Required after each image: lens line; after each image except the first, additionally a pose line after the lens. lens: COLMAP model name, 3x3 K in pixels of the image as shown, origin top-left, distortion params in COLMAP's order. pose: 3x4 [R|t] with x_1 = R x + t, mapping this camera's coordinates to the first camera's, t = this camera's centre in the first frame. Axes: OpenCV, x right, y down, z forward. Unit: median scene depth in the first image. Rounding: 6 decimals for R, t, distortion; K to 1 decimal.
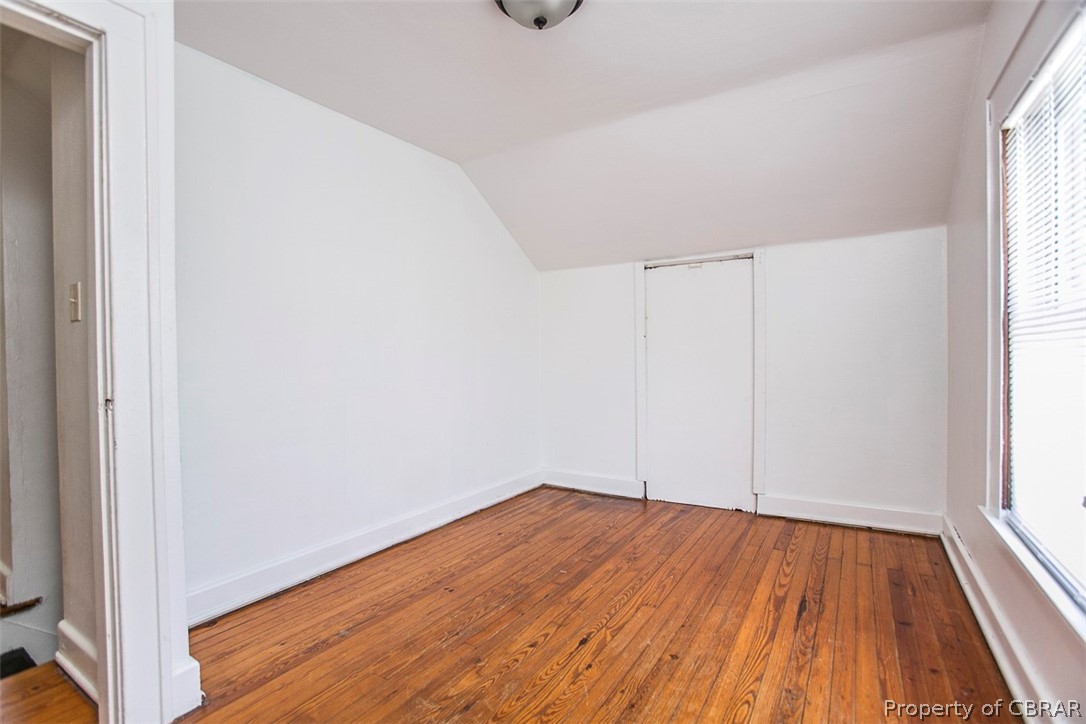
lens RADIAL K [[509.0, 0, 513.5], [0, 509.0, 360.5], [0, 0, 1]] dist [-0.016818, 0.004786]
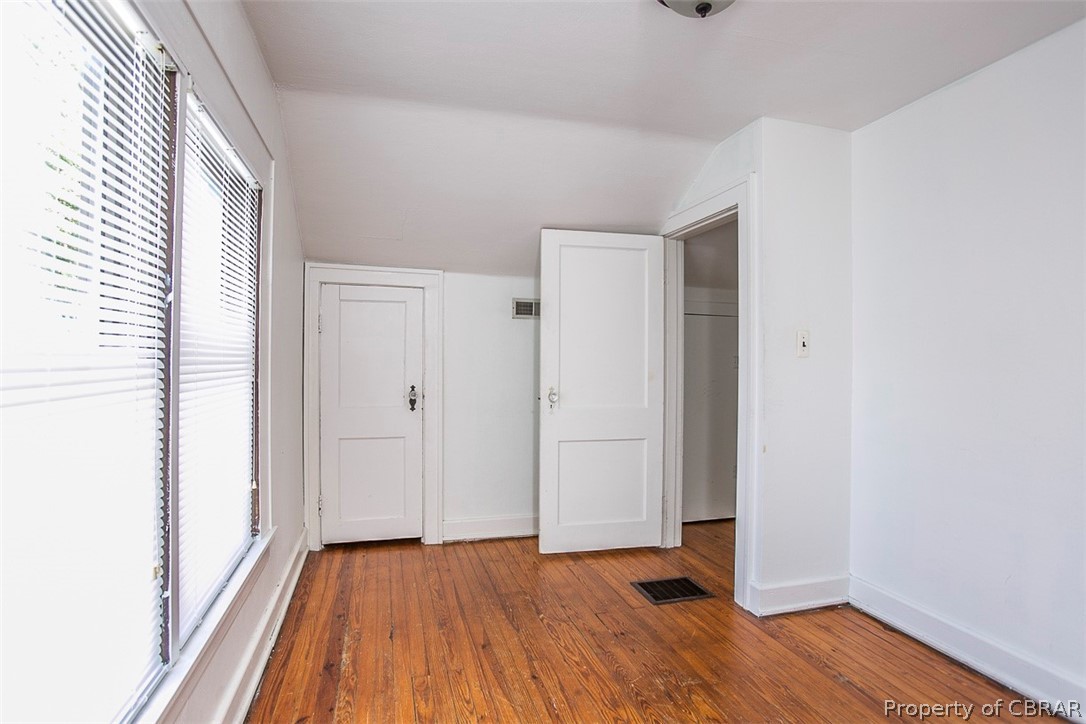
lens RADIAL K [[538.7, 0, 537.9], [0, 538.7, 366.4], [0, 0, 1]] dist [-0.013316, 0.005580]
pose [[-0.644716, 0.003250, -0.764416, 0.810558], [-0.007492, 0.999916, 0.010571, -0.053495], [0.764386, 0.012543, -0.644637, 1.224411]]
